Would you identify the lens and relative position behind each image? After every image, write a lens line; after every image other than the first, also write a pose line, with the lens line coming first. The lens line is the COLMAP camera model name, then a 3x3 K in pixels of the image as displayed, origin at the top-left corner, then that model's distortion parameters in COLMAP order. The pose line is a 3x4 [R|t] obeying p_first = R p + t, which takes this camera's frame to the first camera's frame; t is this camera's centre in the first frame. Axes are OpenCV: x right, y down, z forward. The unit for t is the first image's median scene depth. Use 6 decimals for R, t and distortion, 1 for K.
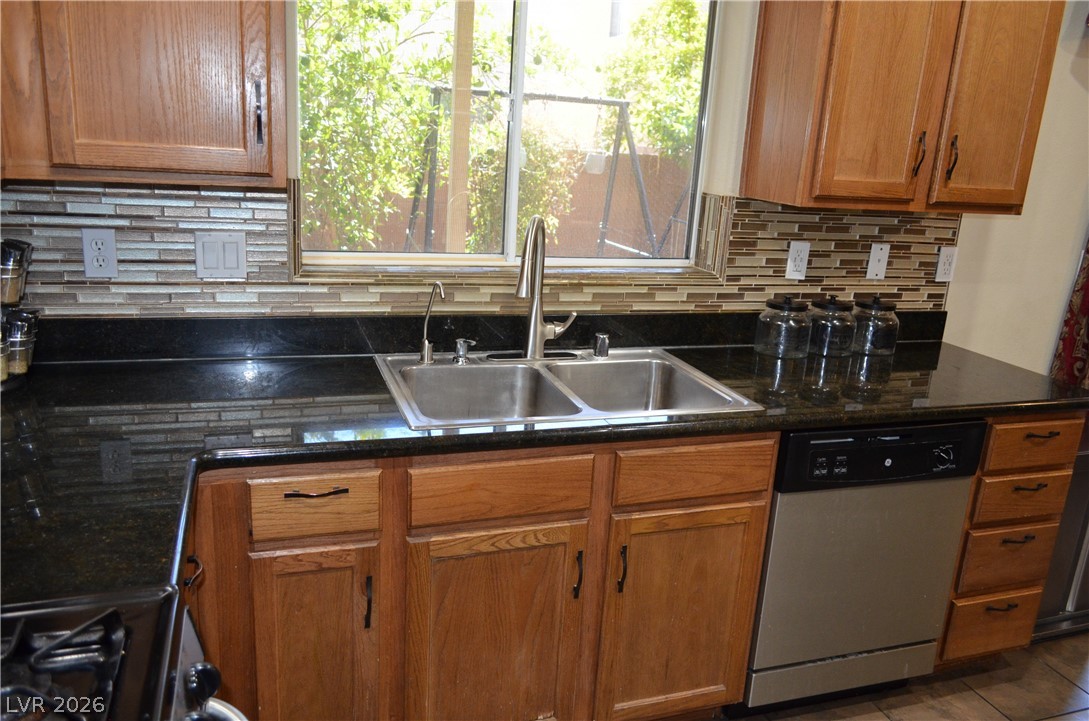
lens RADIAL K [[843.8, 0, 553.5], [0, 843.8, 367.2], [0, 0, 1]] dist [-0.014692, 0.005344]
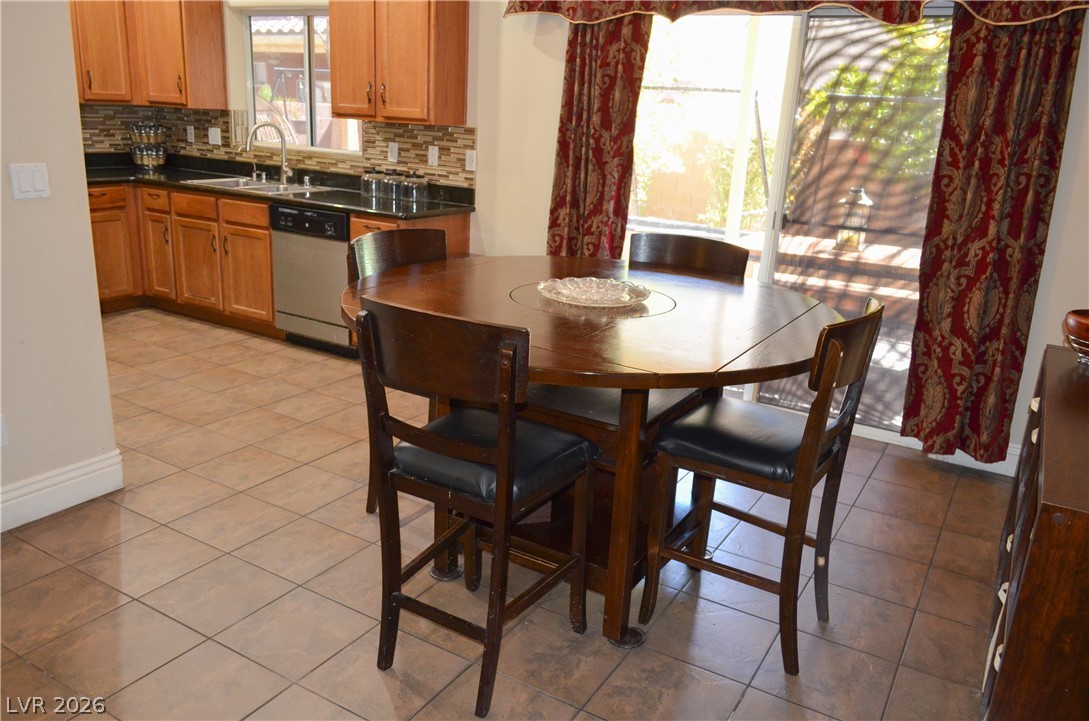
lens RADIAL K [[843.8, 0, 554.4], [0, 843.8, 366.7], [0, 0, 1]] dist [-0.014692, 0.005344]
pose [[0.645199, 0.195861, -0.738483, 2.197543], [-0.217581, 0.973661, 0.068139, 0.156316], [0.732378, 0.116717, 0.670821, -0.005830]]
